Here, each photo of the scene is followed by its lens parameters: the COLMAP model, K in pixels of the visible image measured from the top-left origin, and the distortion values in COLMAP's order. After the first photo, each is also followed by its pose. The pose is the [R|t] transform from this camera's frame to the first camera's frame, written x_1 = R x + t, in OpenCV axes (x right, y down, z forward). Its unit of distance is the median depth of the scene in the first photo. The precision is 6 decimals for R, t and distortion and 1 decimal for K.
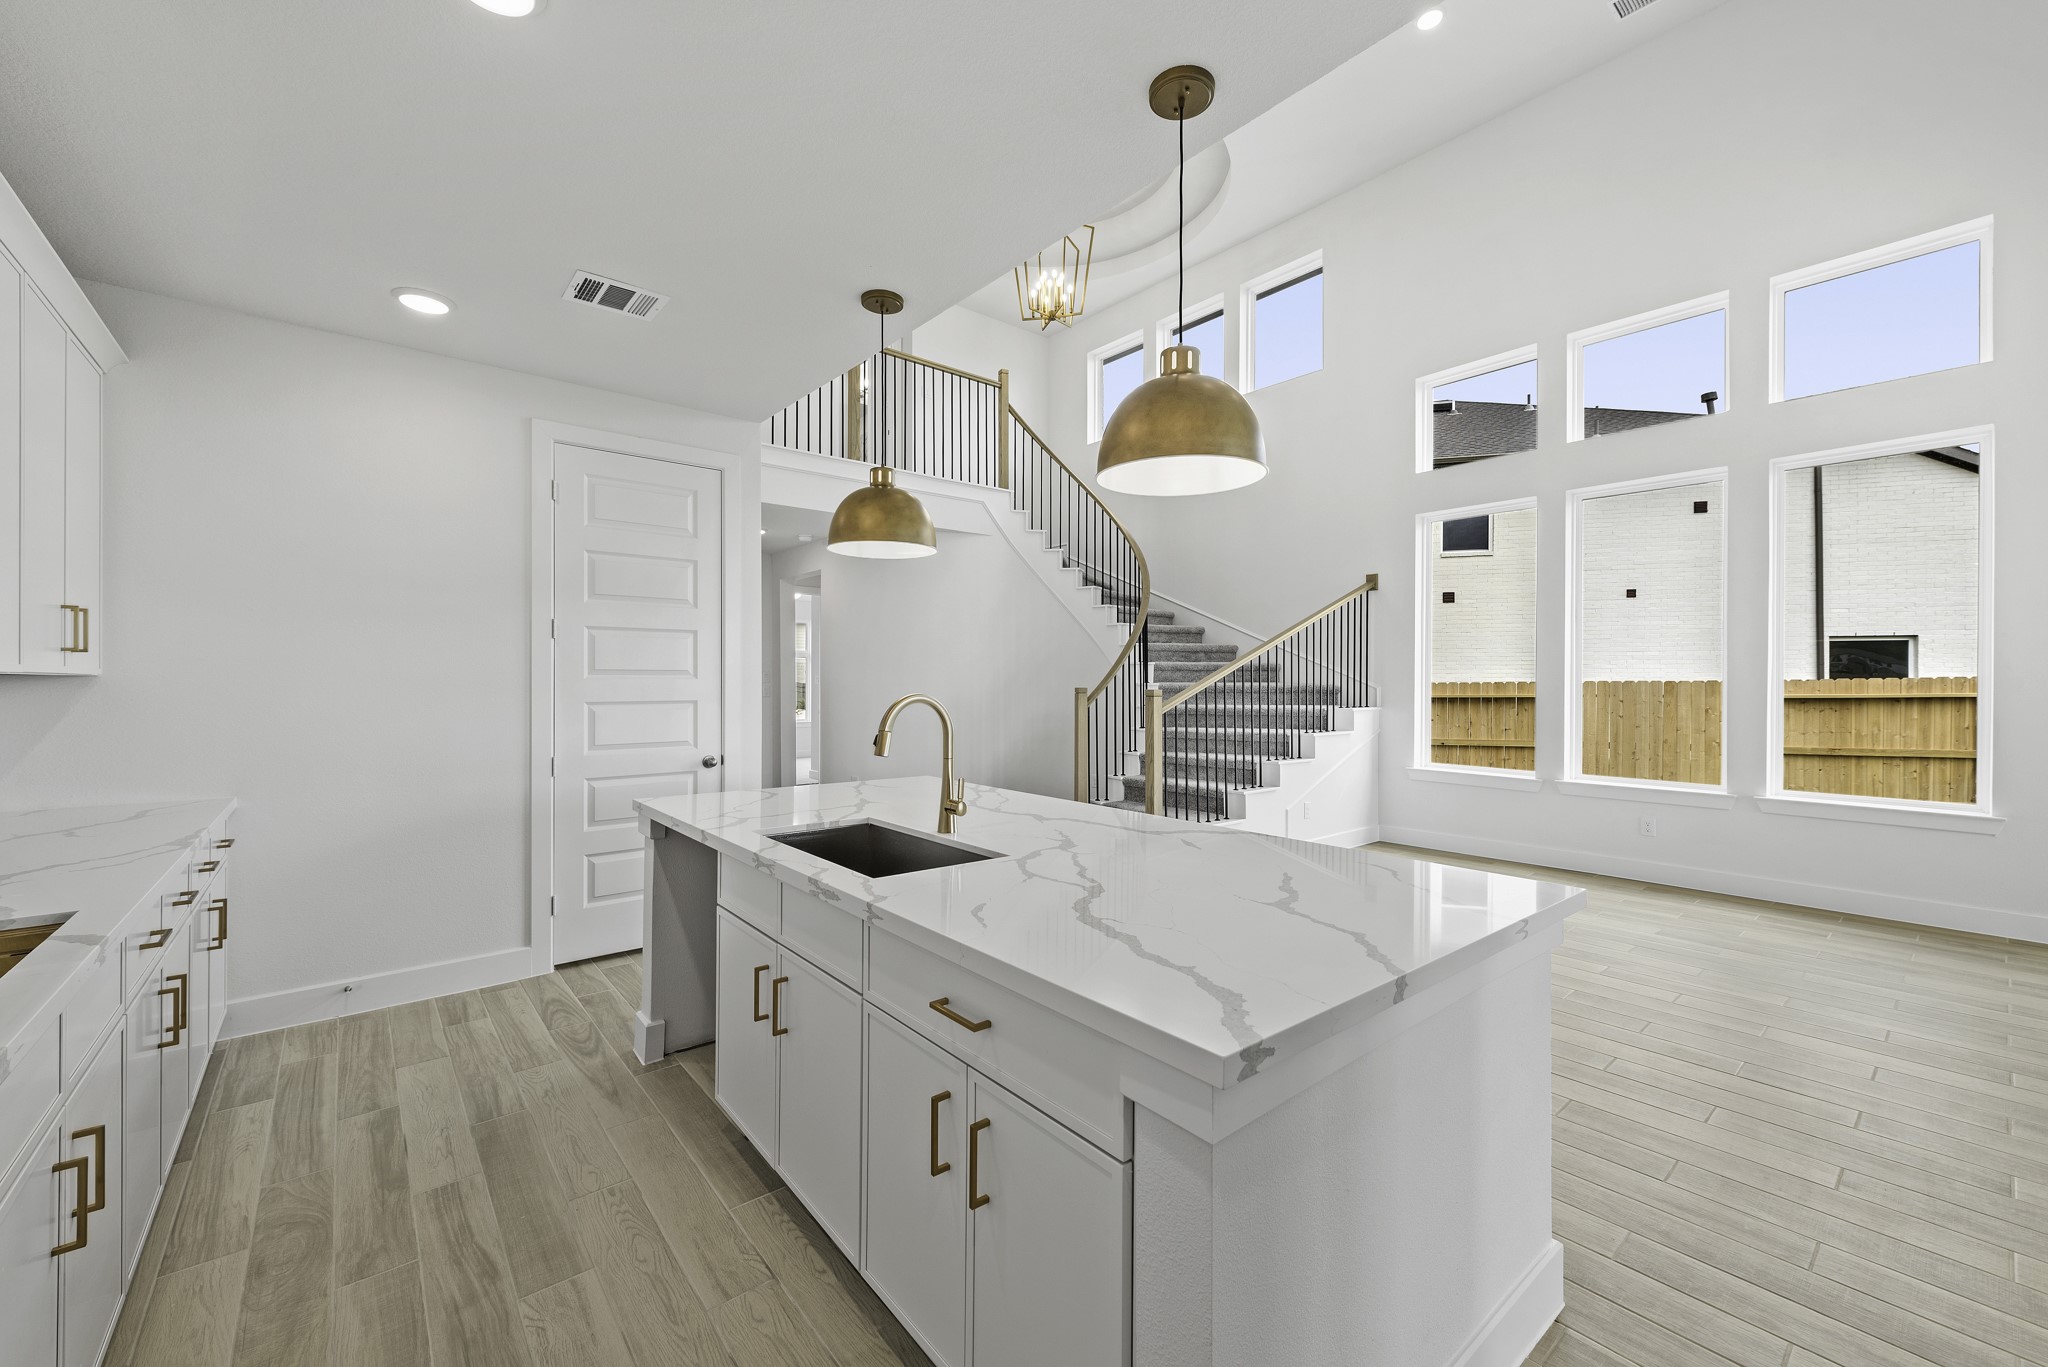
lens RADIAL K [[796.1, 0, 1025.5], [0, 796.1, 679.7], [0, 0, 1]] dist [0.008977, -0.002947]
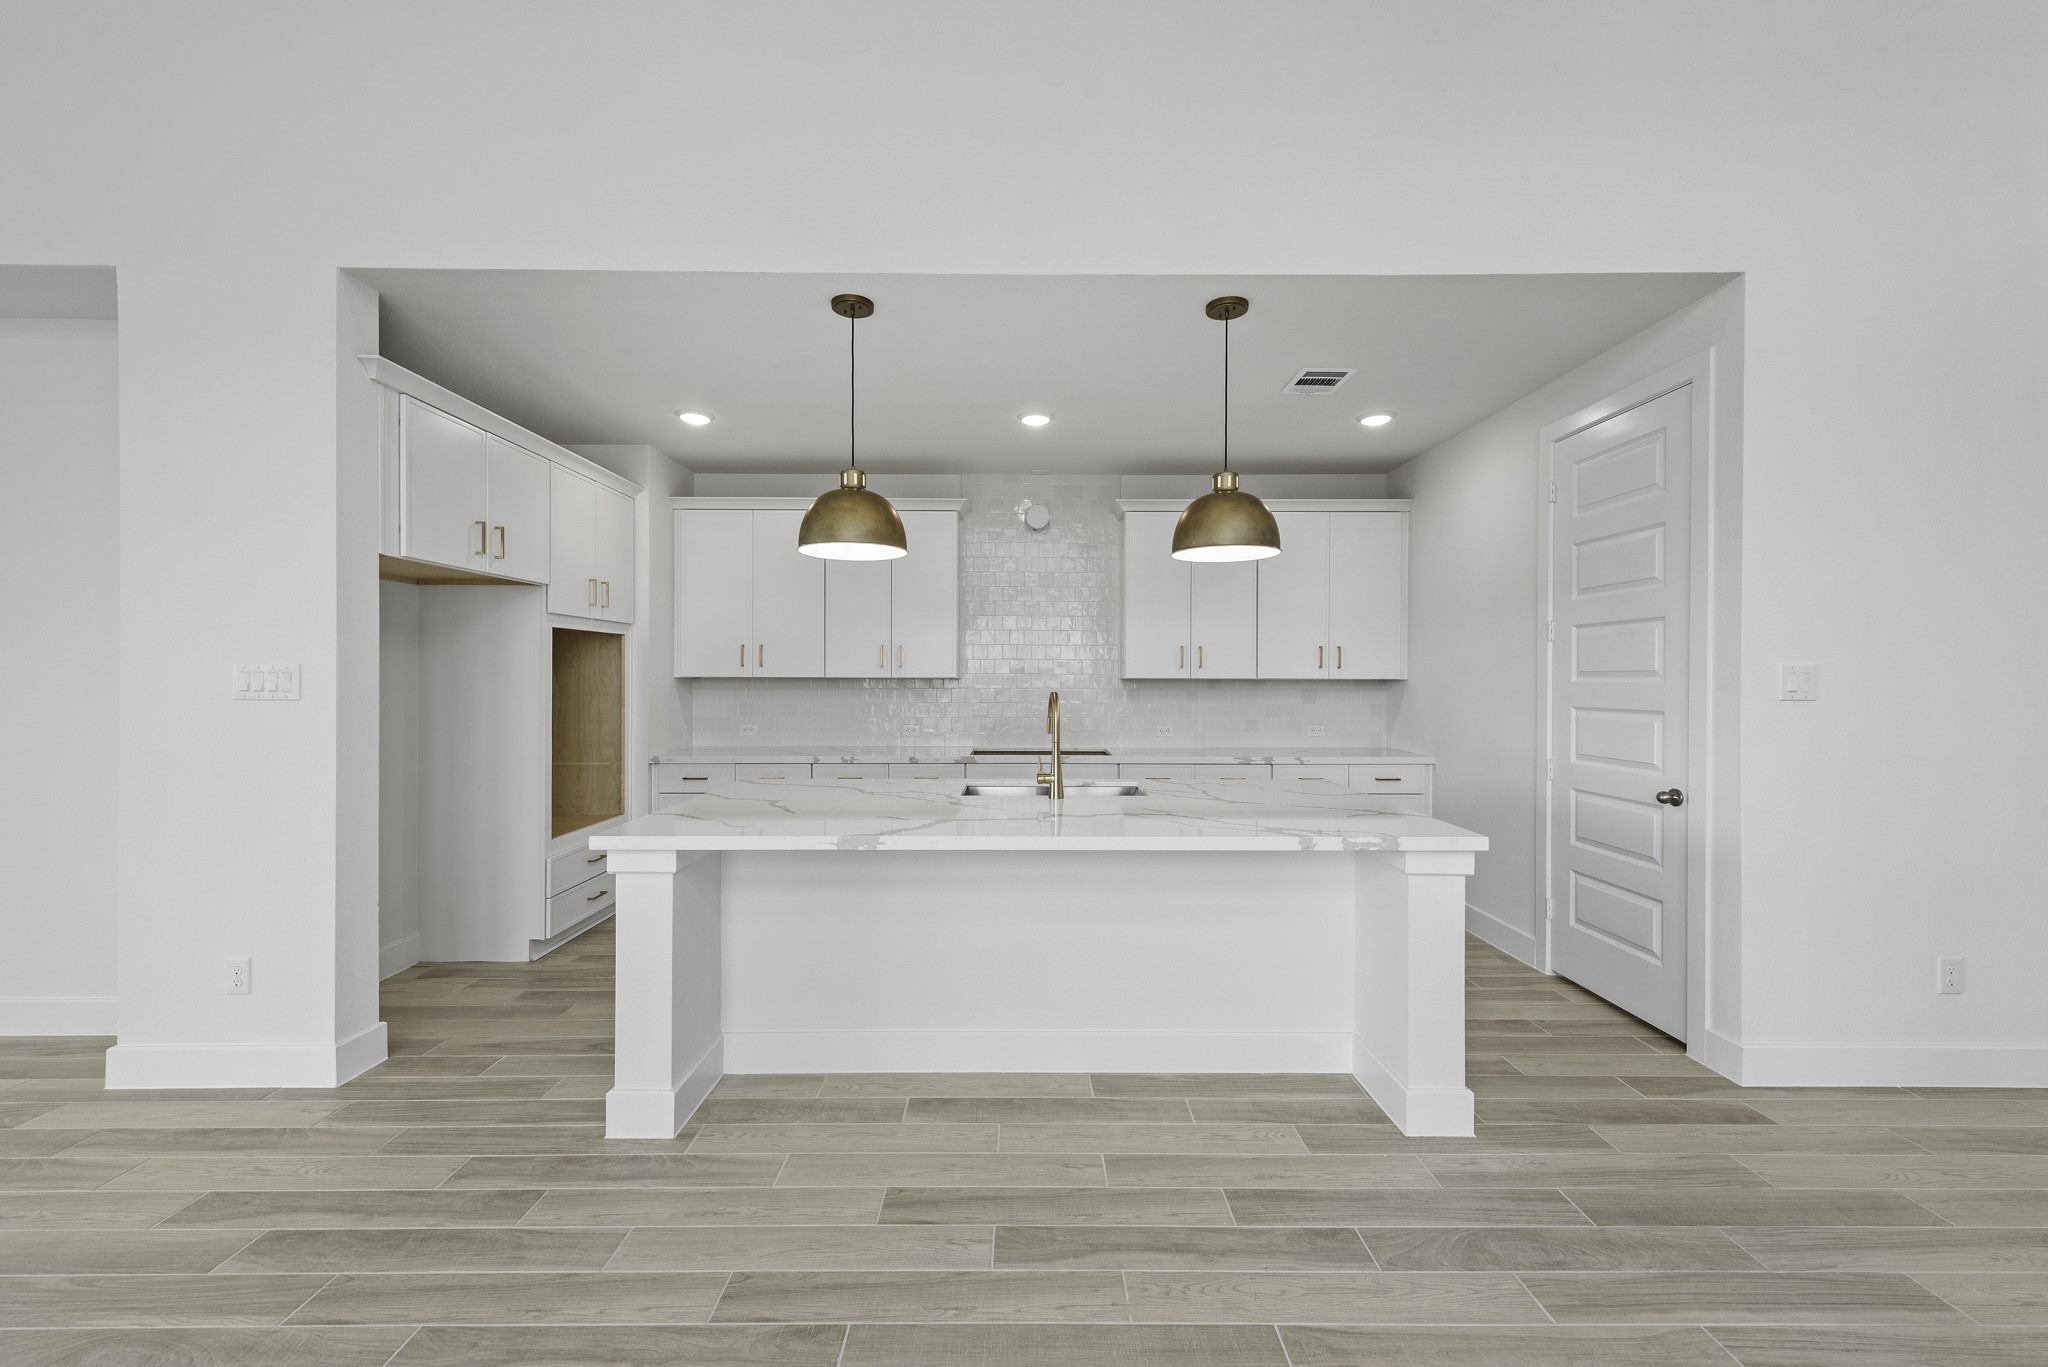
lens RADIAL K [[796.1, 0, 1021.0], [0, 796.1, 683.4], [0, 0, 1]] dist [0.008977, -0.002947]
pose [[-0.641944, 0.005125, -0.766734, 0.756126], [0.002893, 0.999987, 0.004262, -0.004006], [0.766746, 0.000518, -0.641951, 1.447251]]
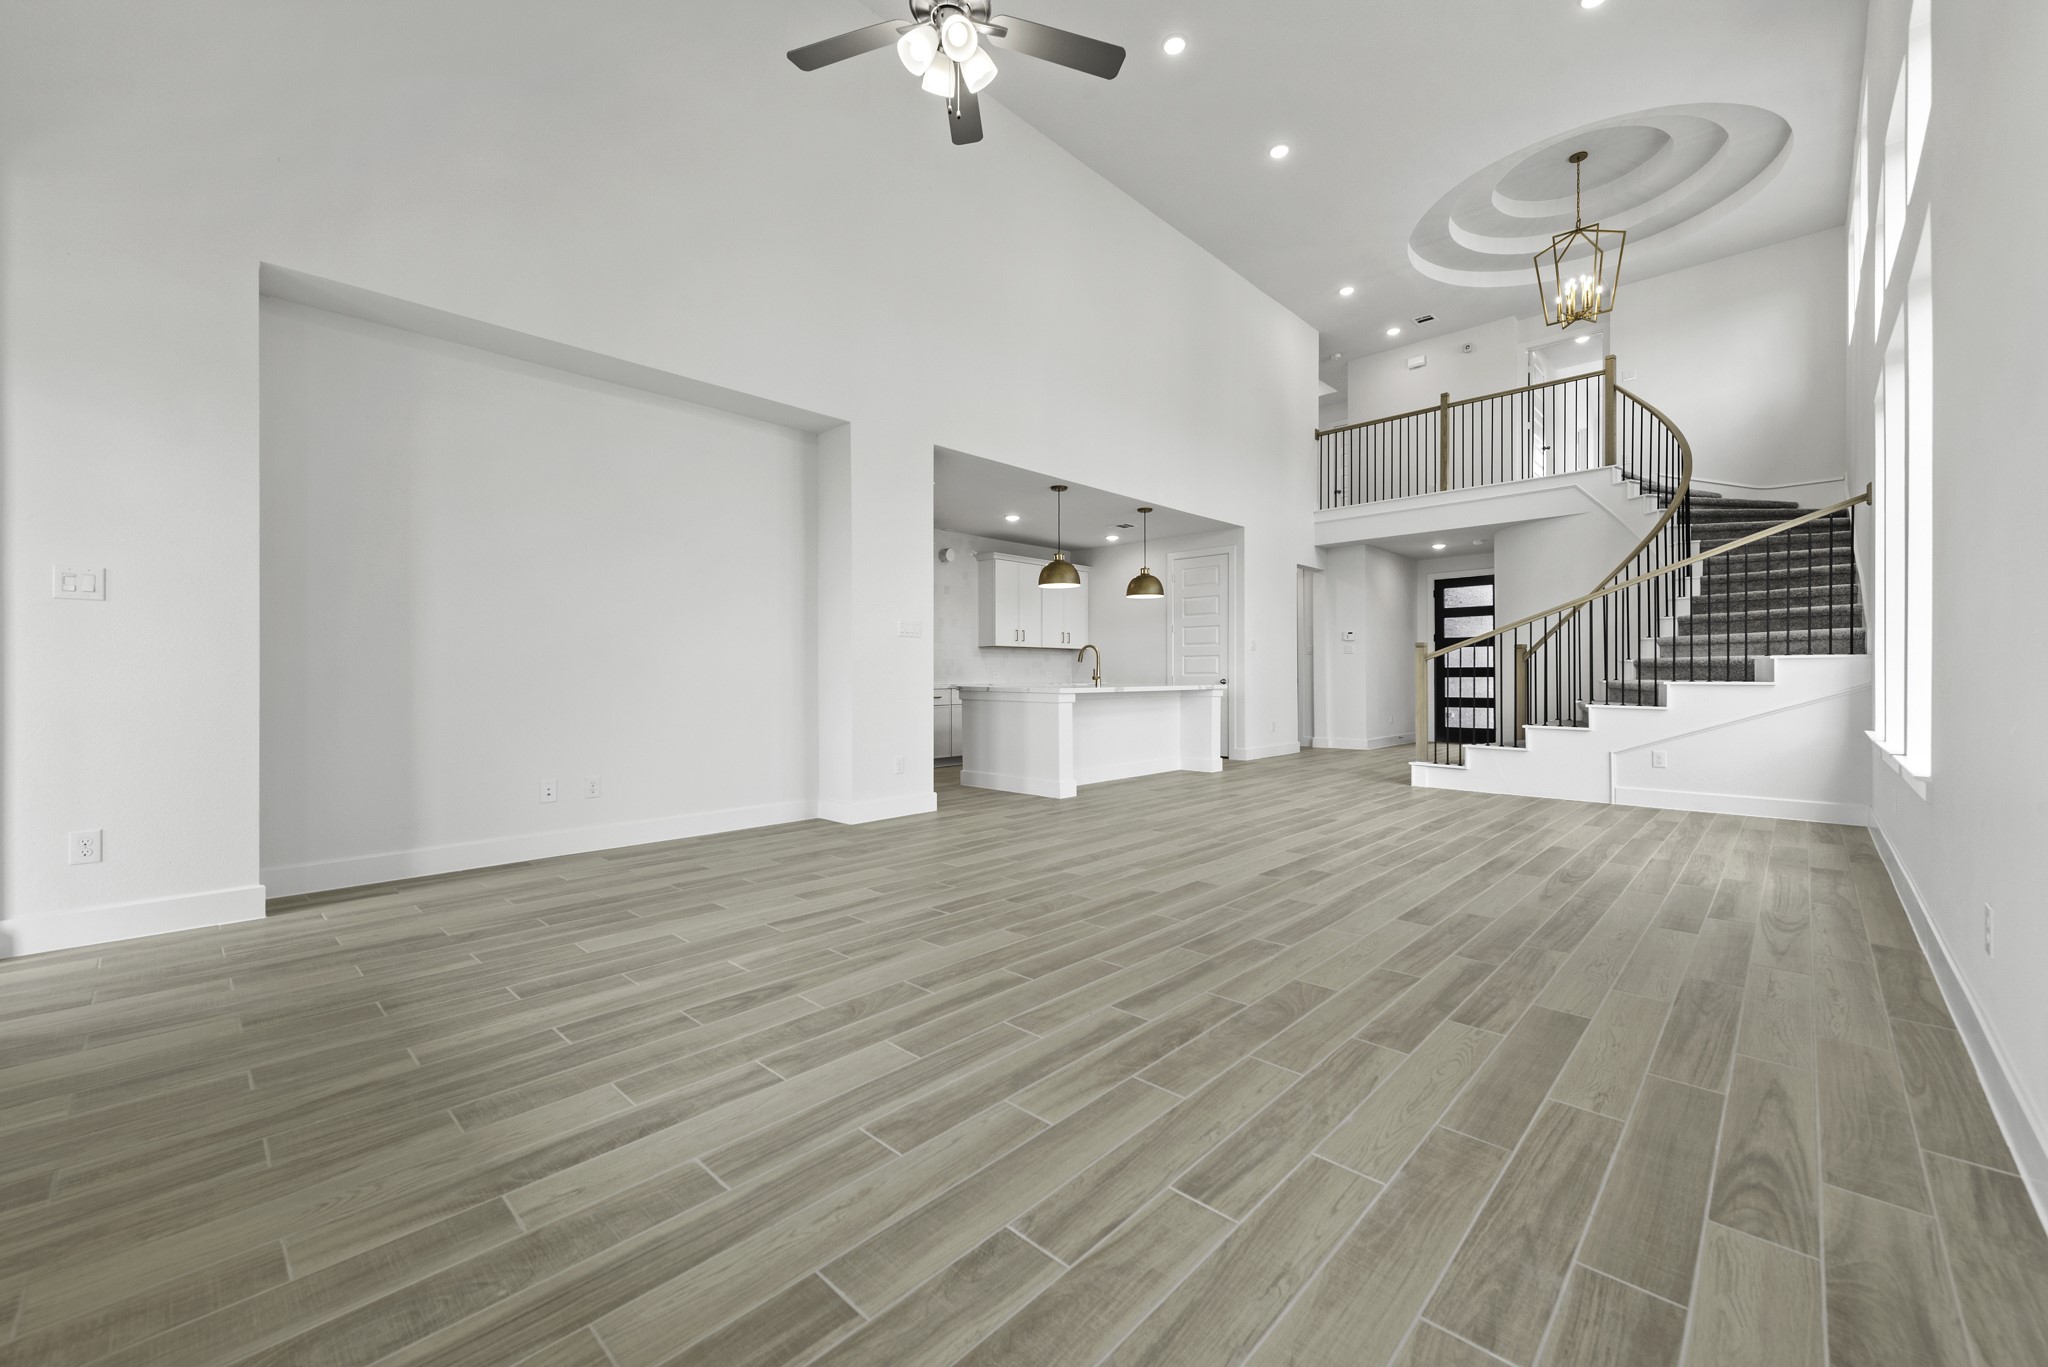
lens RADIAL K [[796.1, 0, 1033.1], [0, 796.1, 670.7], [0, 0, 1]] dist [0.008977, -0.002947]
pose [[0.117554, -0.004366, -0.993057, 2.610867], [0.007594, 0.999965, -0.003497, 0.111171], [0.993037, -0.007130, 0.117583, 0.259151]]
